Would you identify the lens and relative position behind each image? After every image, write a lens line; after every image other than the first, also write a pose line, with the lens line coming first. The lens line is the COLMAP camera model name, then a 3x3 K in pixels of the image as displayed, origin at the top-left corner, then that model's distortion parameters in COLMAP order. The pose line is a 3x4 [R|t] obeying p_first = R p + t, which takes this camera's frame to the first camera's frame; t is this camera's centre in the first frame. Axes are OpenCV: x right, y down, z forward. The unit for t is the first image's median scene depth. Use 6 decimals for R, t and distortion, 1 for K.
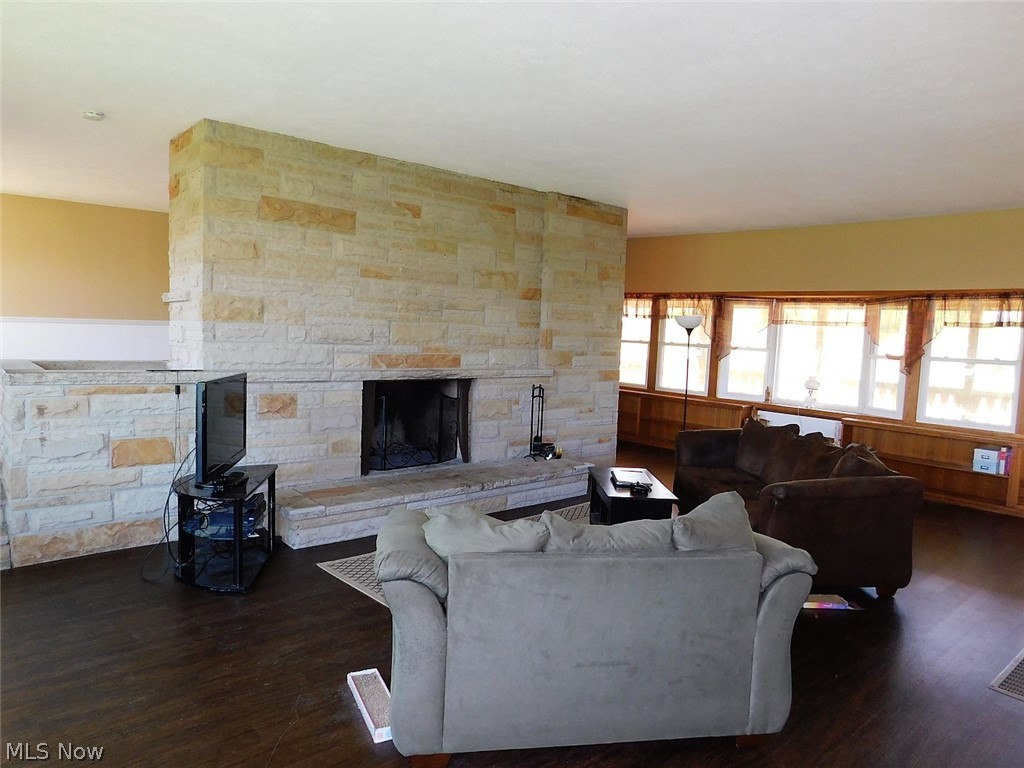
lens RADIAL K [[683.5, 0, 508.4], [0, 683.5, 383.8], [0, 0, 1]] dist [0.002015, 0.003926]
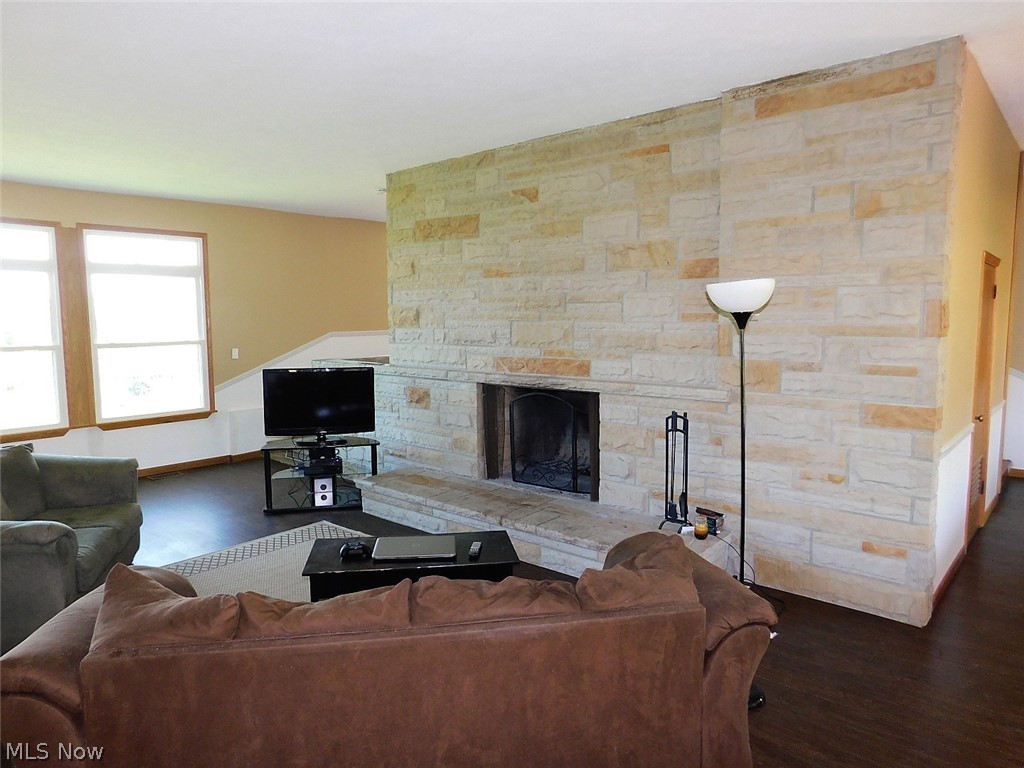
lens RADIAL K [[683.5, 0, 509.0], [0, 683.5, 383.8], [0, 0, 1]] dist [0.002015, 0.003926]
pose [[0.139061, 0.057439, -0.988617, 0.720212], [-0.066676, 0.996594, 0.048524, -0.050053], [0.988037, 0.059169, 0.142417, 0.838049]]
